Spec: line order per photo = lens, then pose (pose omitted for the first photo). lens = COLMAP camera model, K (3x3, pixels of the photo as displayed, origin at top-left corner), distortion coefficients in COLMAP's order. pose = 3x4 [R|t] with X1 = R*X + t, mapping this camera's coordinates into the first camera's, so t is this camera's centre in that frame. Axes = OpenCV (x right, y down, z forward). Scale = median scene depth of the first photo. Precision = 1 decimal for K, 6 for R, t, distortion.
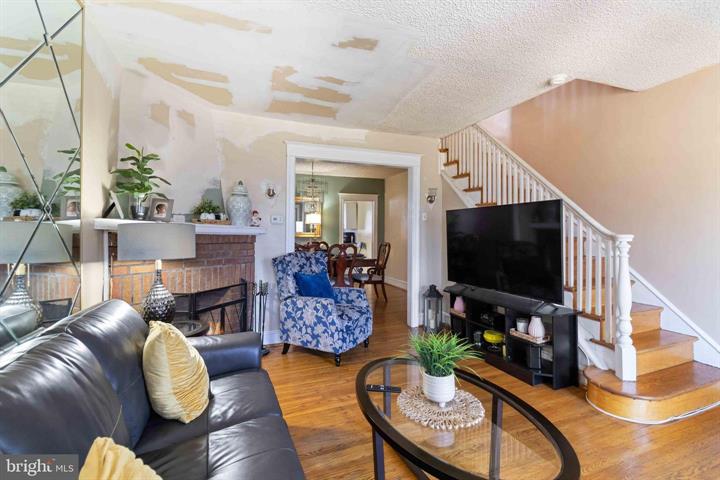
lens RADIAL K [[336.4, 0, 354.2], [0, 336.4, 240.2], [0, 0, 1]] dist [0.003335, -0.000259]
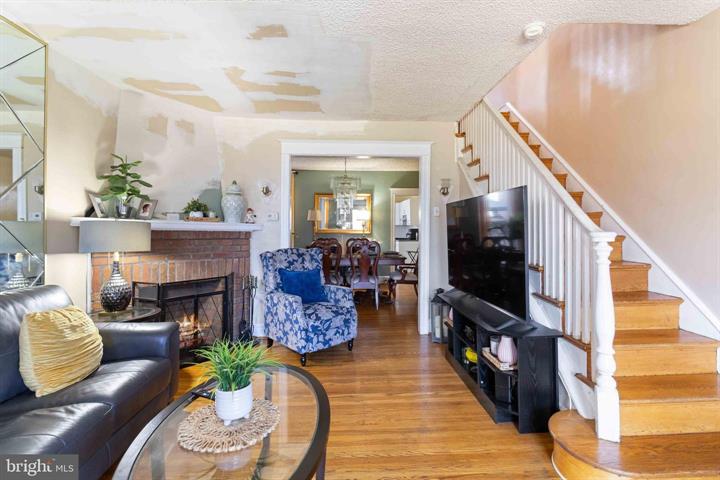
lens RADIAL K [[336.4, 0, 359.9], [0, 336.4, 236.2], [0, 0, 1]] dist [0.003335, -0.000259]
pose [[0.947441, 0.006651, -0.319861, 0.413603], [-0.007568, 0.999970, -0.001623, -0.001574], [0.319840, 0.003959, 0.947463, 0.127211]]
